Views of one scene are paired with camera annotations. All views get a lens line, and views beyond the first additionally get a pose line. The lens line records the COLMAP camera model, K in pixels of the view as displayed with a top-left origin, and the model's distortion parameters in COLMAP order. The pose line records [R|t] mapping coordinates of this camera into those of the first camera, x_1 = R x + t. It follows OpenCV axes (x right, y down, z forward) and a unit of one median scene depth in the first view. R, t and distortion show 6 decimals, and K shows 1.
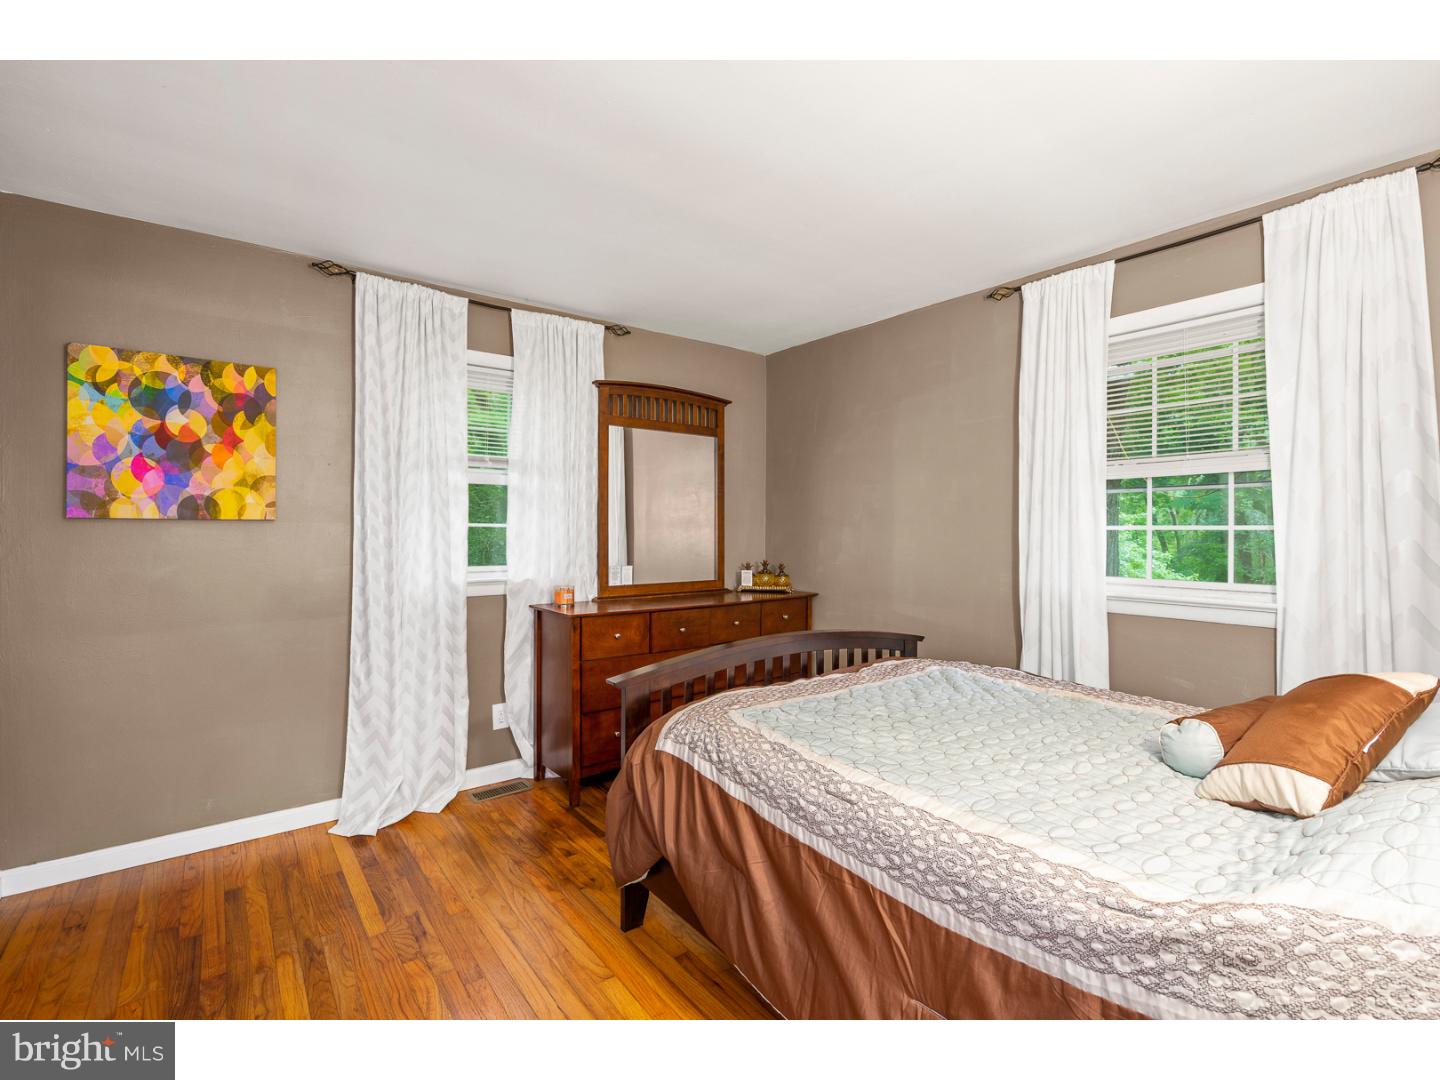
lens RADIAL K [[663.3, 0, 710.7], [0, 663.3, 536.6], [0, 0, 1]] dist [0.001377, 0.000910]
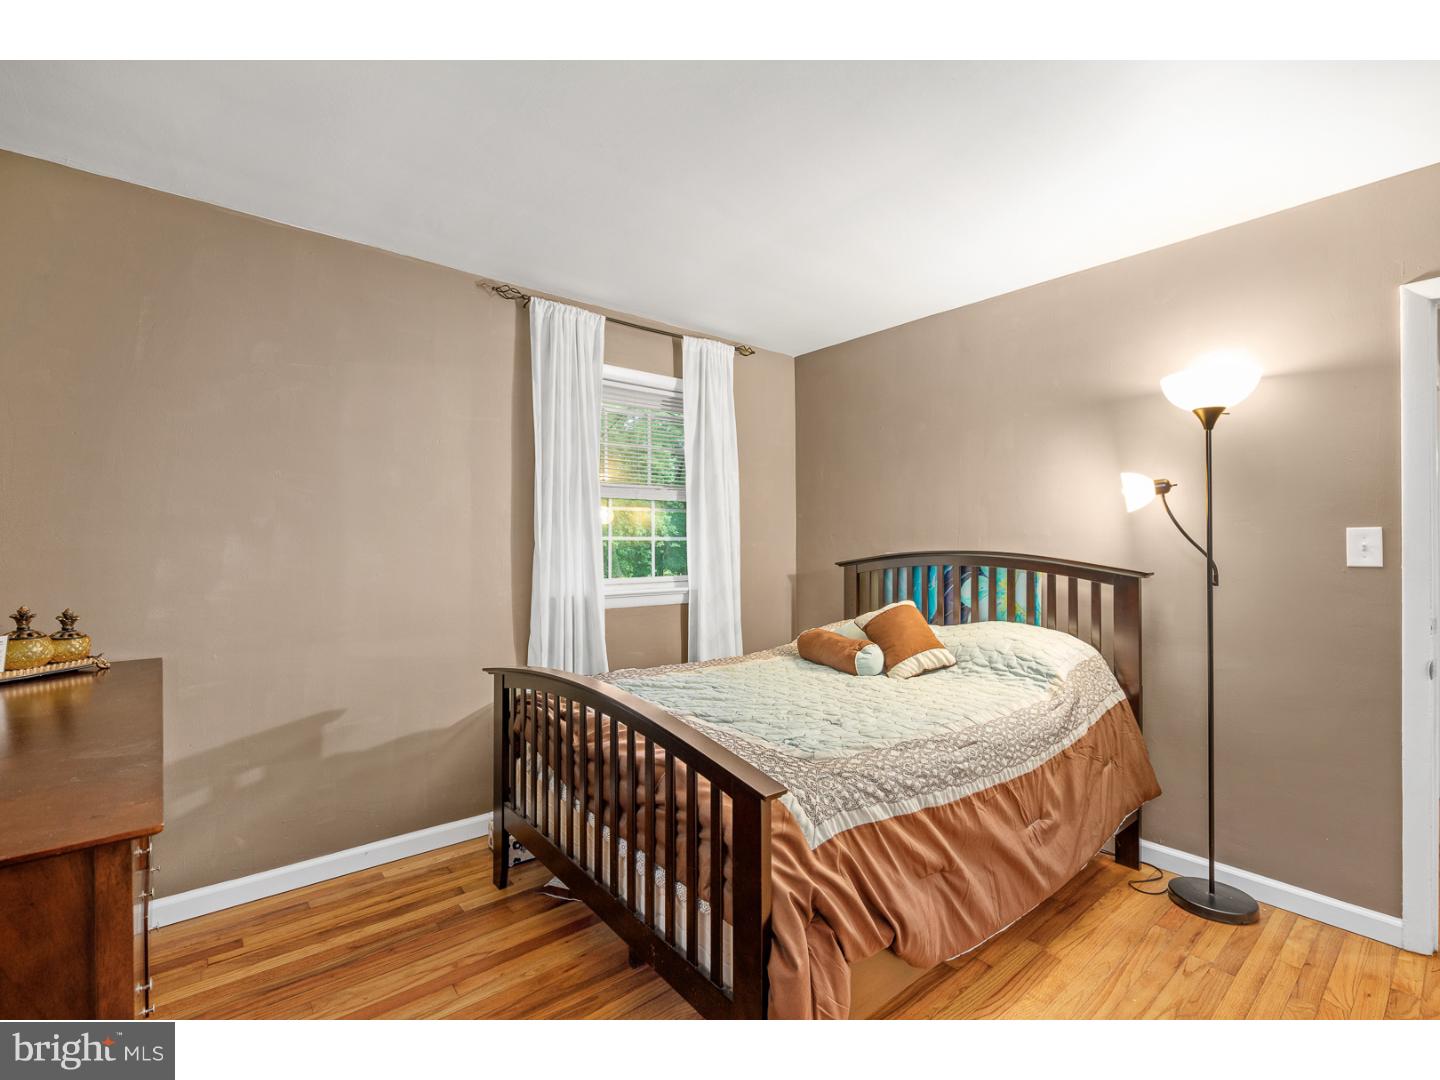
lens RADIAL K [[663.3, 0, 709.6], [0, 663.3, 539.2], [0, 0, 1]] dist [0.001377, 0.000910]
pose [[-0.056581, -0.001891, 0.998396, -0.801918], [0.009706, 0.999950, 0.002444, -0.016497], [-0.998351, 0.009829, -0.056560, 1.165602]]
